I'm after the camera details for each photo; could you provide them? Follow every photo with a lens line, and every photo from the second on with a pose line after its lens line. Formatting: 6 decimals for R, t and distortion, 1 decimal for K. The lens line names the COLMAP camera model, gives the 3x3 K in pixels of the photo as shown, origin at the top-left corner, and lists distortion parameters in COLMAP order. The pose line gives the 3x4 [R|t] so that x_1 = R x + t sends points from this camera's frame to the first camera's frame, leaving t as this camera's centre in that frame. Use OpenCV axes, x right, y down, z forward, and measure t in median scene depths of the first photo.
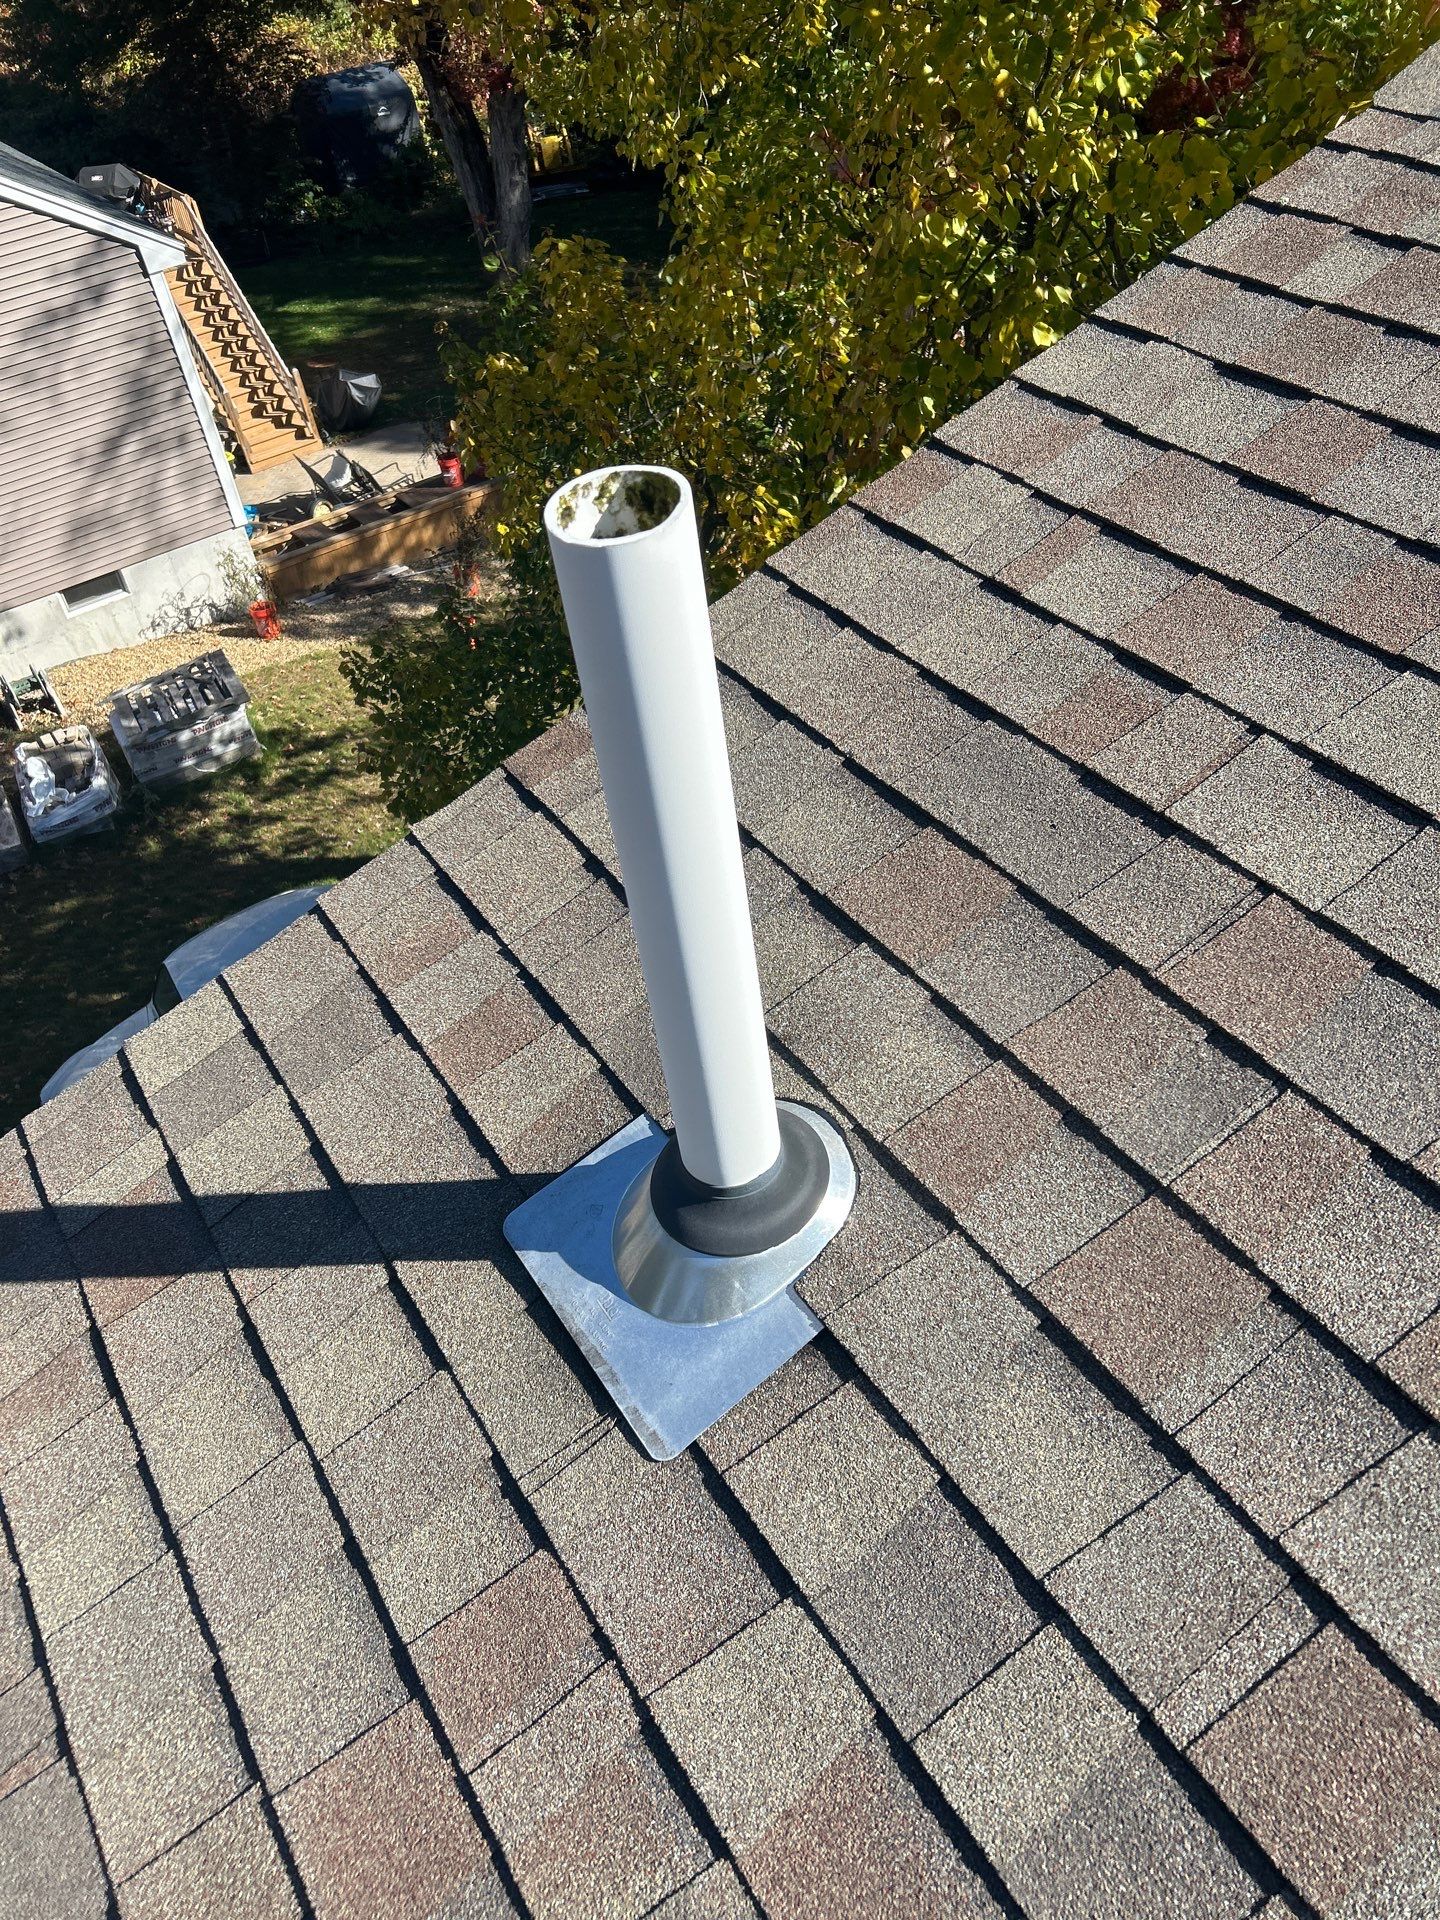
lens RADIAL K [[1452.5, 0, 735.9], [0, 1452.5, 957.4], [0, 0, 1]] dist [0.042471, -0.037827]
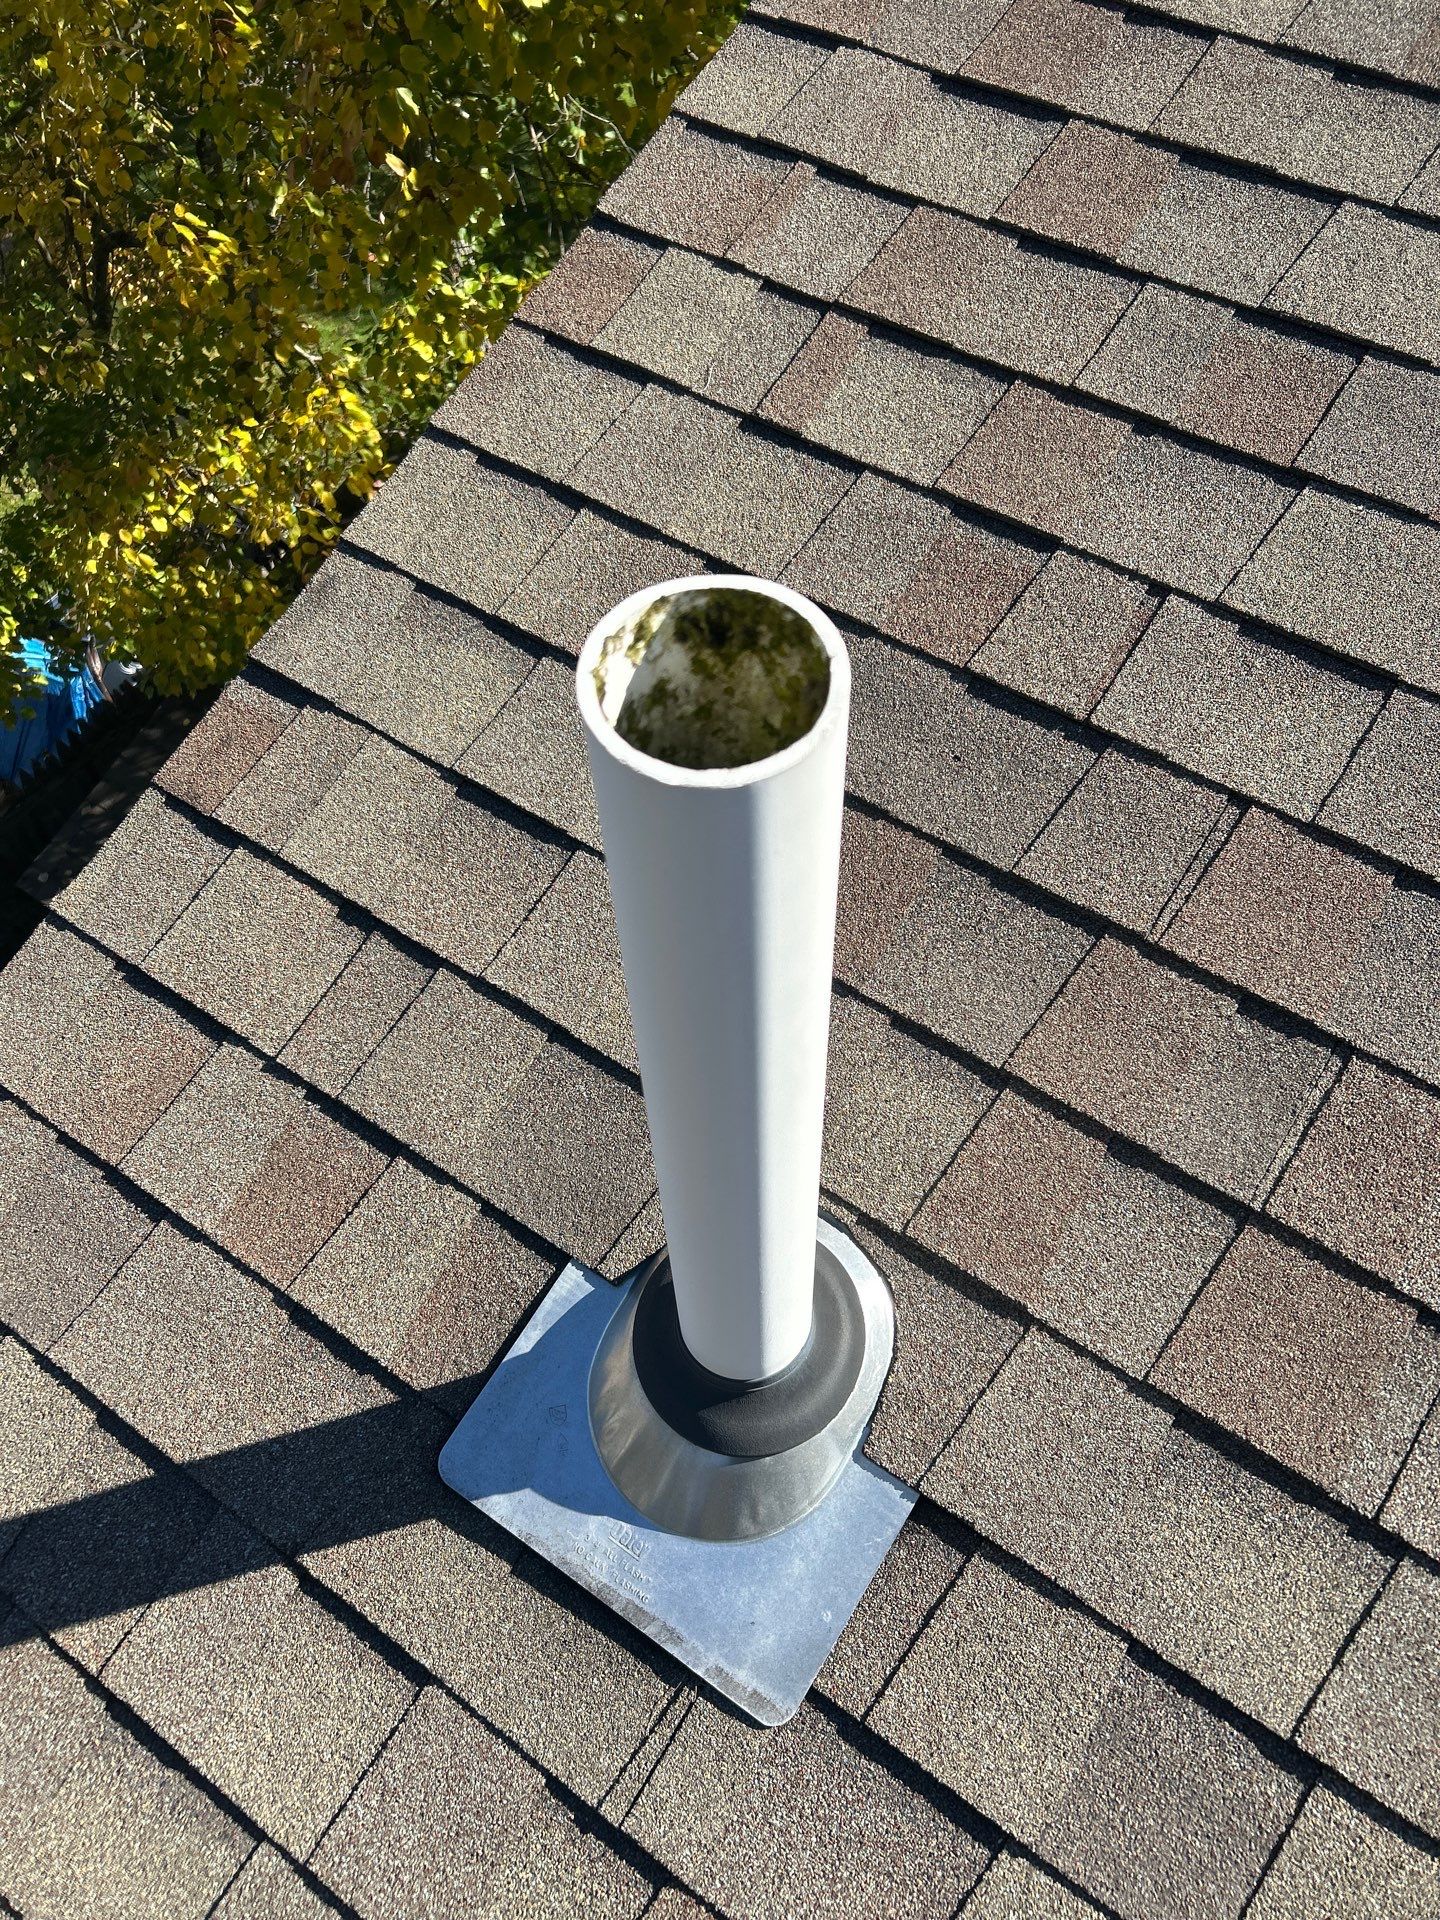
lens RADIAL K [[1422.4, 0, 719.4], [0, 1422.4, 957.0], [0, 0, 1]] dist [0.022000, -0.009032]
pose [[0.920300, -0.271354, 0.281807, -0.160375], [0.204571, 0.947804, 0.244579, -0.213805], [-0.333465, -0.167436, 0.927775, 0.309387]]
